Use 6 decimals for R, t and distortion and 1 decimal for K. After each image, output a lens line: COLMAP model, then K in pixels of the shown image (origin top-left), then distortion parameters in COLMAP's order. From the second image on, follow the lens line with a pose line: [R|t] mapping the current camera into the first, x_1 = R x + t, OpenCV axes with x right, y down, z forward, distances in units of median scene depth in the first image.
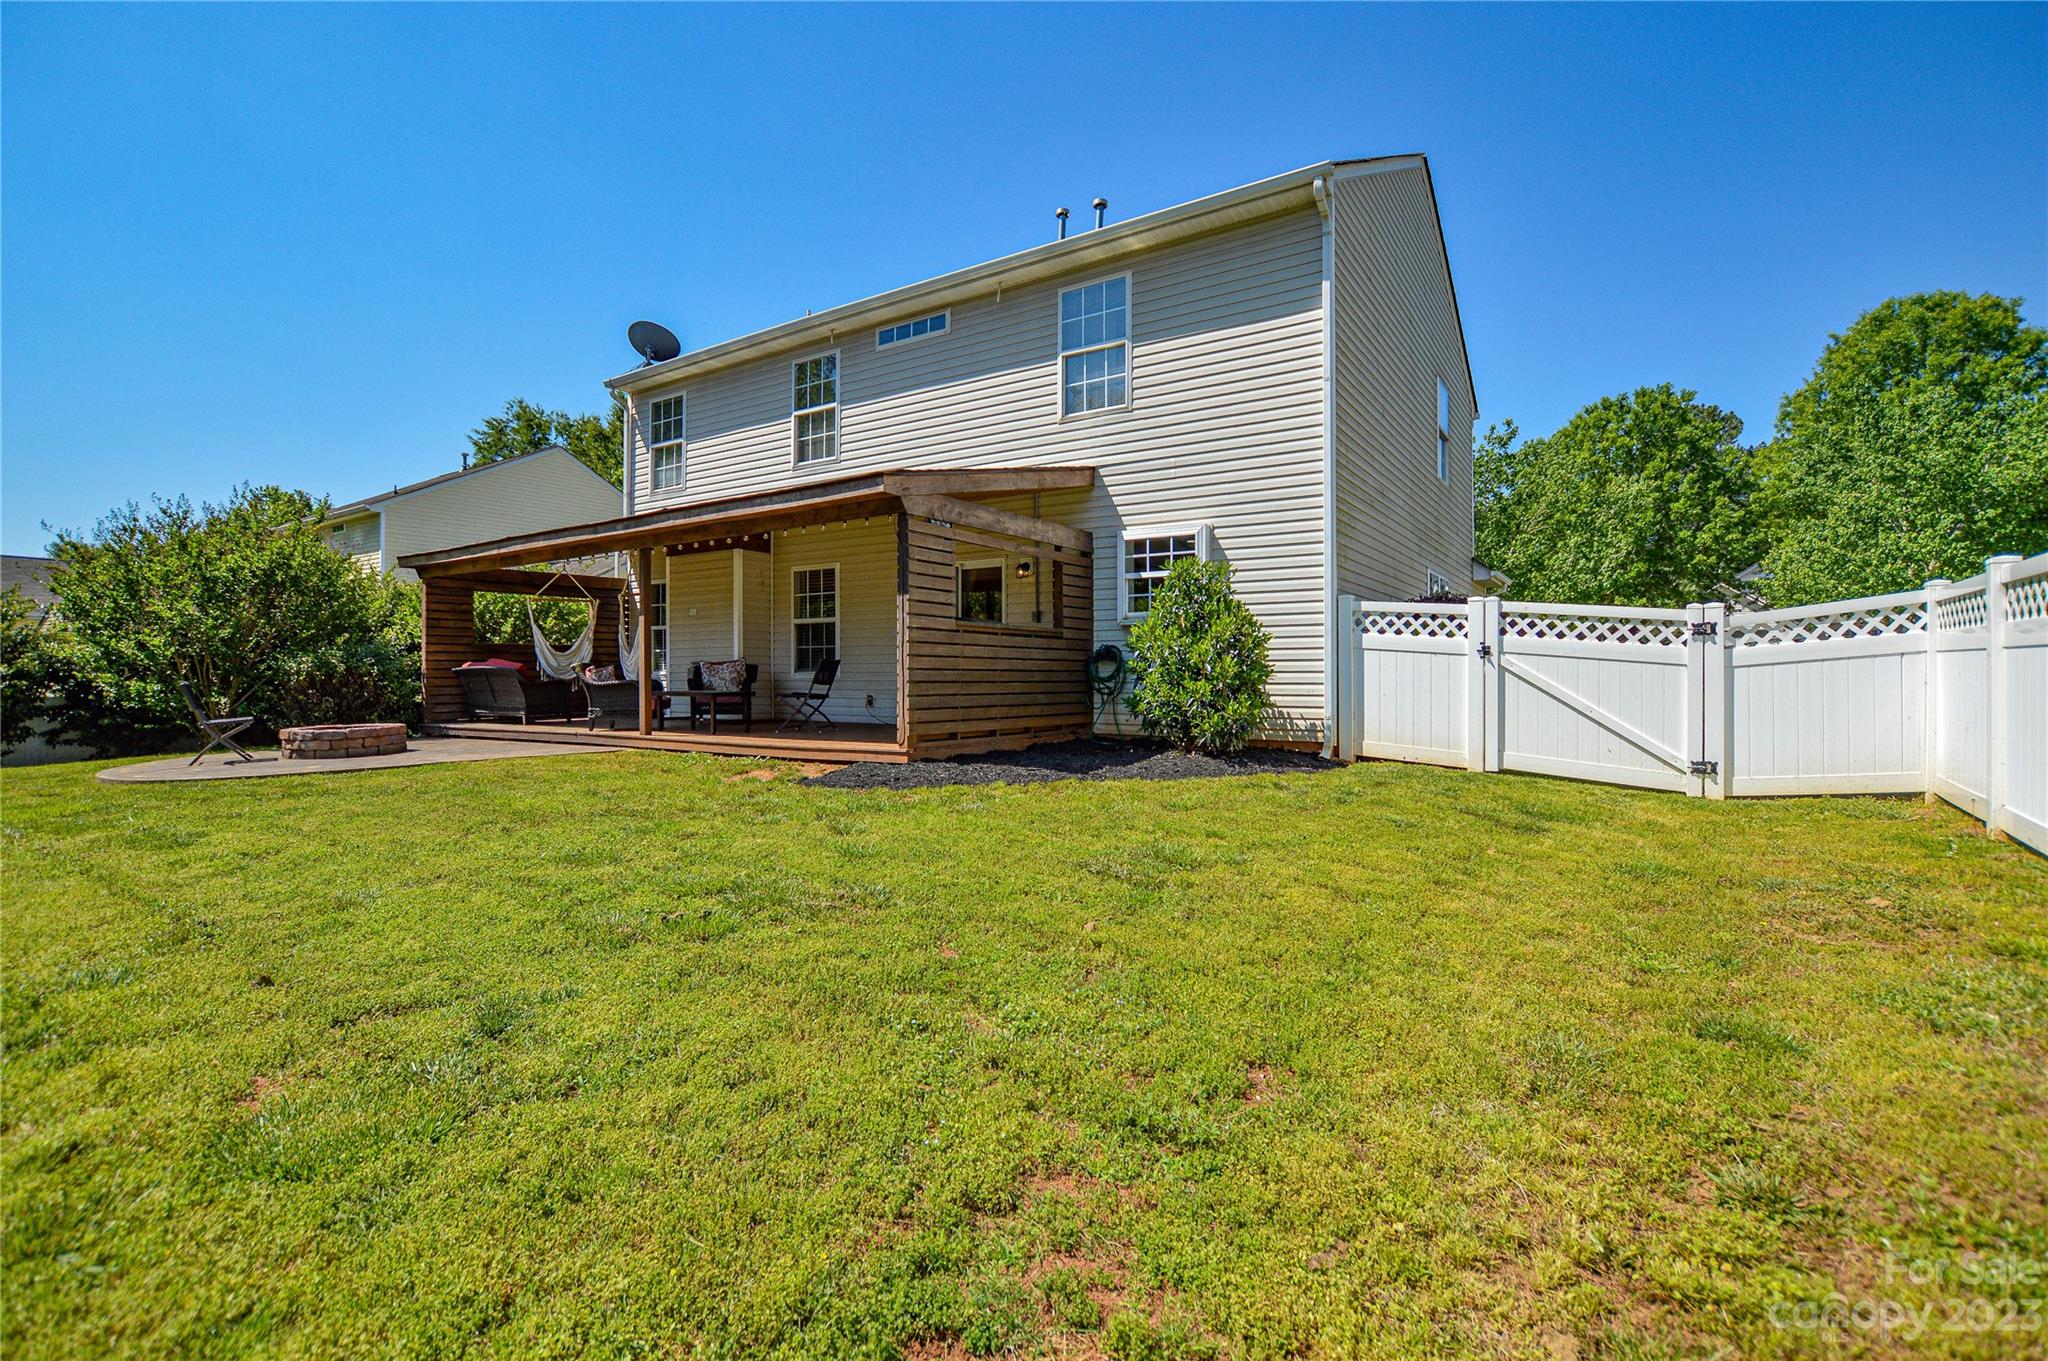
lens RADIAL K [[915.5, 0, 1024.0], [0, 915.5, 680.5], [0, 0, 1]] dist [-0.029408, -0.000172]
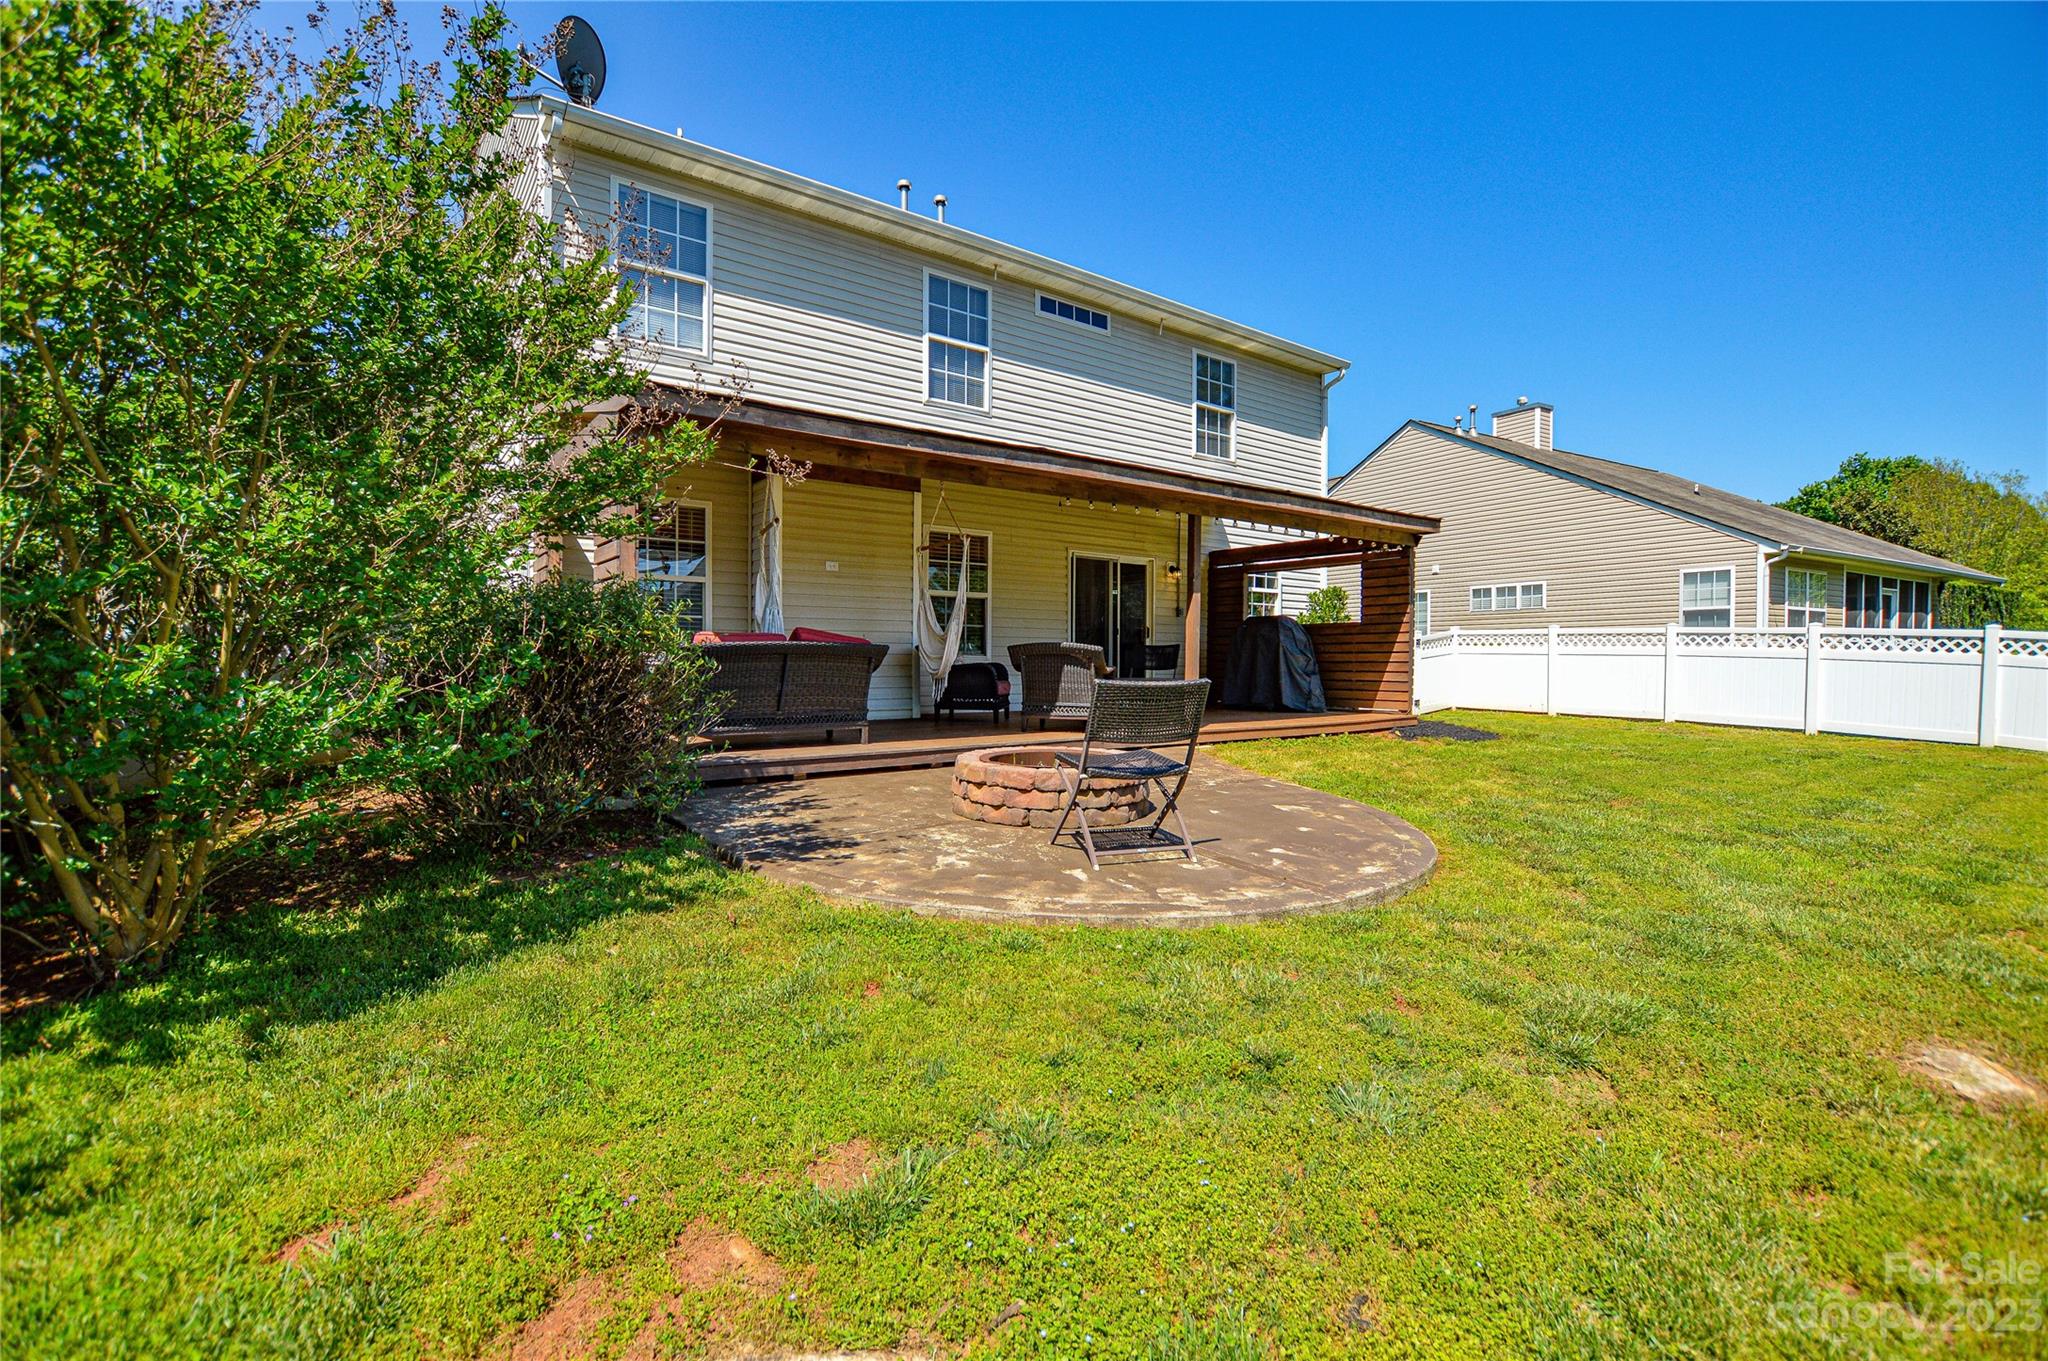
lens RADIAL K [[915.5, 0, 1024.0], [0, 915.5, 680.5], [0, 0, 1]] dist [-0.029408, -0.000172]
pose [[0.343612, -0.019475, 0.938910, -1.014427], [-0.000642, 0.999780, 0.020973, -0.003972], [-0.939112, -0.007809, 0.343524, 0.660329]]
